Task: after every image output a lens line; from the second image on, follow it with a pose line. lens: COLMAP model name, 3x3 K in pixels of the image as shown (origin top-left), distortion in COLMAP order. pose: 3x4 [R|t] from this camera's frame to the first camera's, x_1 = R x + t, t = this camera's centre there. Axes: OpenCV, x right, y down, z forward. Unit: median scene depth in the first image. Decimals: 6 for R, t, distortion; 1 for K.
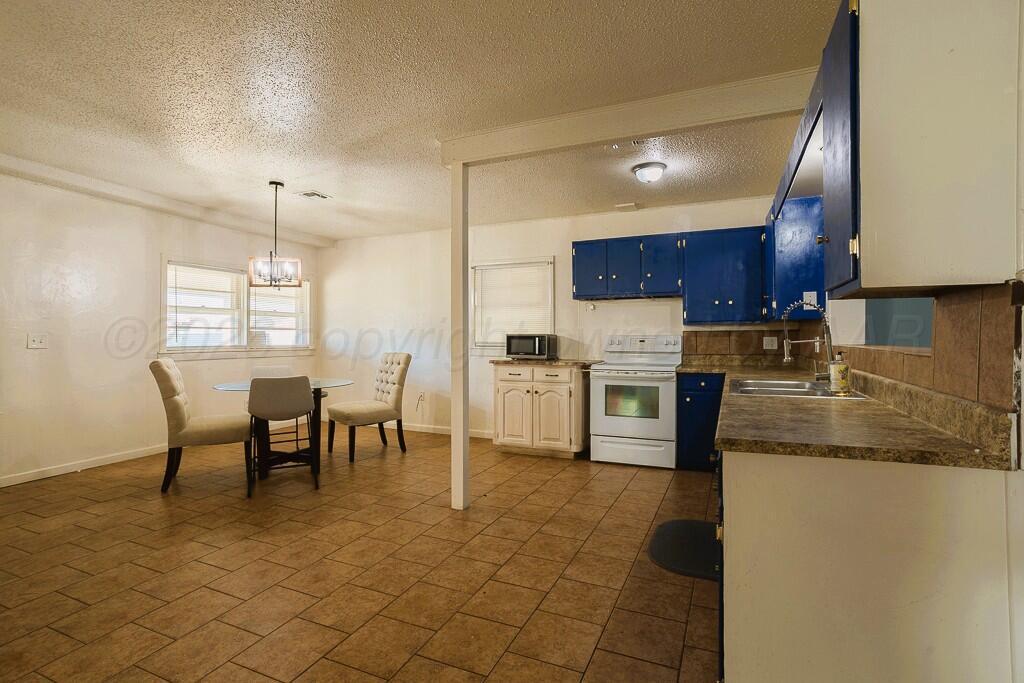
lens RADIAL K [[494.8, 0, 510.8], [0, 494.8, 335.1], [0, 0, 1]] dist [-0.047191, 0.026906]
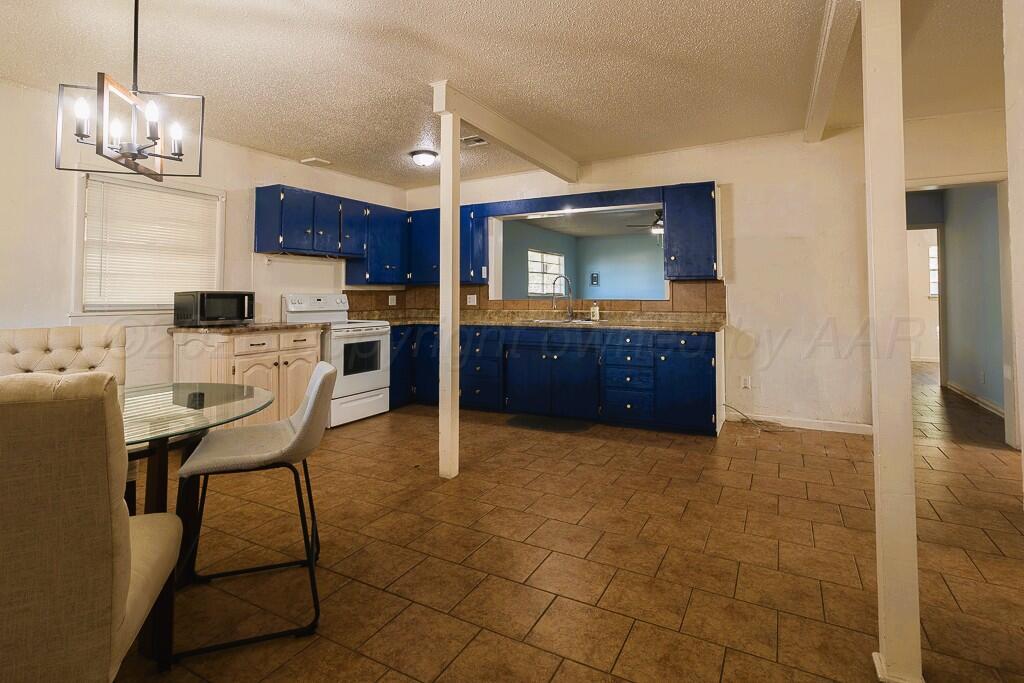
lens RADIAL K [[507.7, 0, 509.3], [0, 507.7, 280.7], [0, 0, 1]] dist [-0.052871, 0.028180]
pose [[0.069574, 0.030969, 0.997096, -0.813721], [-0.001783, 0.999520, -0.030920, 0.004812], [-0.997575, 0.000373, 0.069596, 0.622402]]
